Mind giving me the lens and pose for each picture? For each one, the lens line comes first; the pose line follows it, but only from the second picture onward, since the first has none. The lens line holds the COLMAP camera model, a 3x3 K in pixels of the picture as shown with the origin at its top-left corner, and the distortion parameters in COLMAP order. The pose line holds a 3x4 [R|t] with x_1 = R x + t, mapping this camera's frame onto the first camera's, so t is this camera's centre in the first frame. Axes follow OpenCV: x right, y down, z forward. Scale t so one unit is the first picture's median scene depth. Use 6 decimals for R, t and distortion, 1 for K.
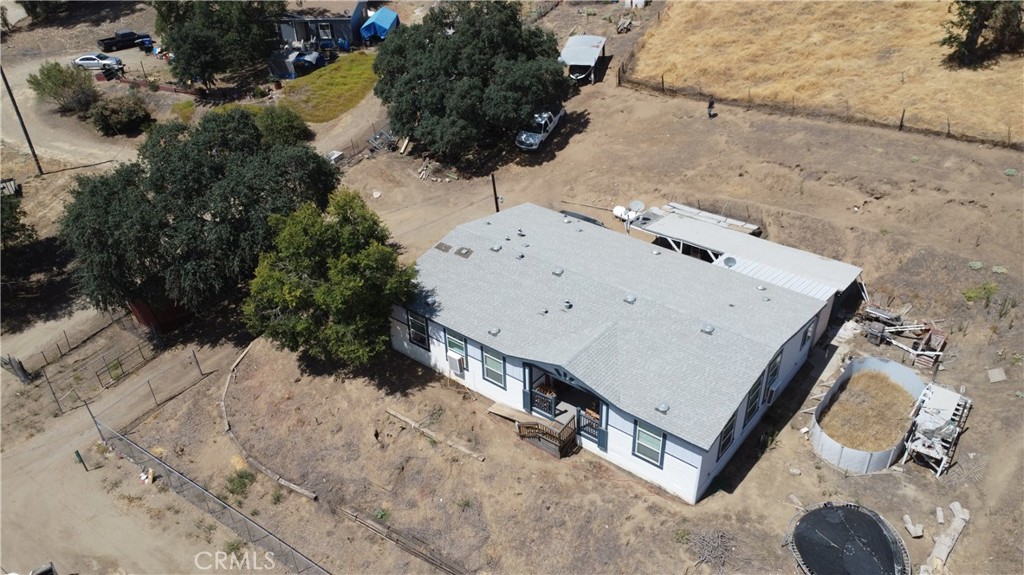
lens RADIAL K [[784.4, 0, 514.6], [0, 784.4, 287.2], [0, 0, 1]] dist [0.003423, 0.001151]
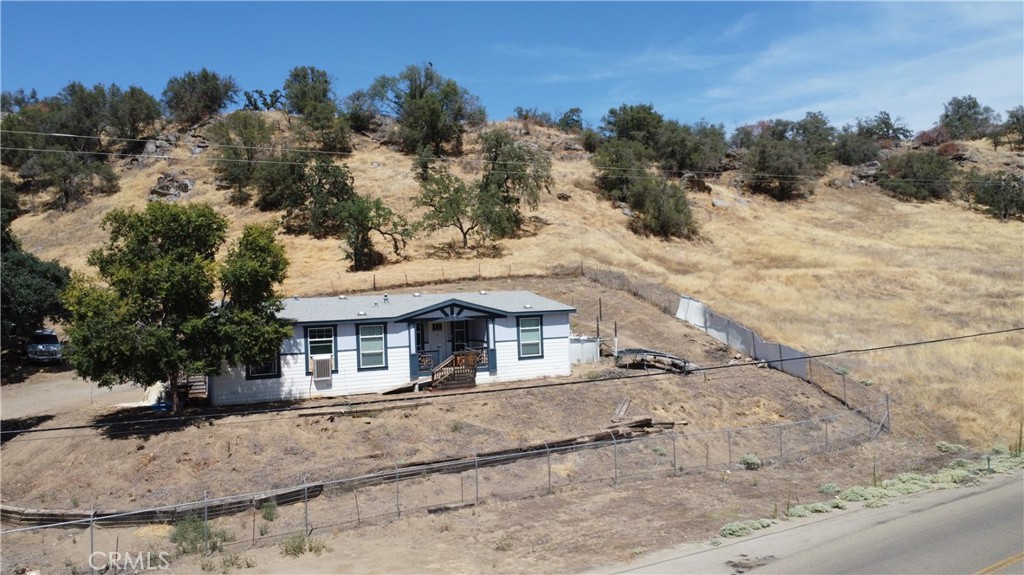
lens RADIAL K [[784.4, 0, 514.6], [0, 784.4, 287.2], [0, 0, 1]] dist [0.003423, 0.001151]
pose [[0.445436, 0.033280, 0.894695, -0.720257], [0.506452, 0.814696, -0.282448, 0.351760], [-0.738304, 0.578932, 0.346040, 0.395318]]
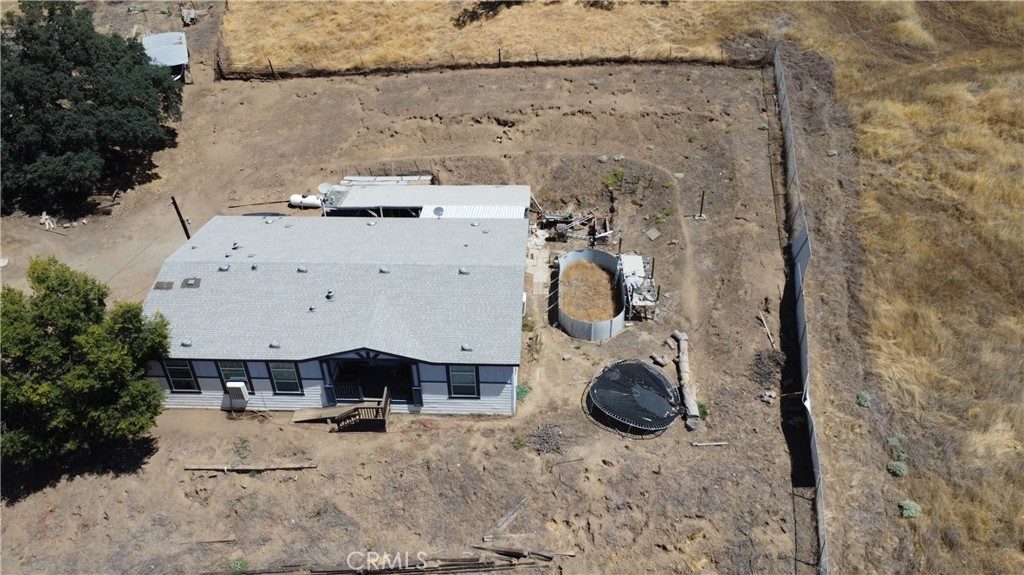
lens RADIAL K [[784.4, 0, 514.6], [0, 784.4, 287.2], [0, 0, 1]] dist [0.003423, 0.001151]
pose [[0.804682, -0.333215, 0.491380, -0.205875], [0.314051, 0.941272, 0.124008, -0.032696], [-0.503843, 0.054532, 0.862072, -0.006829]]
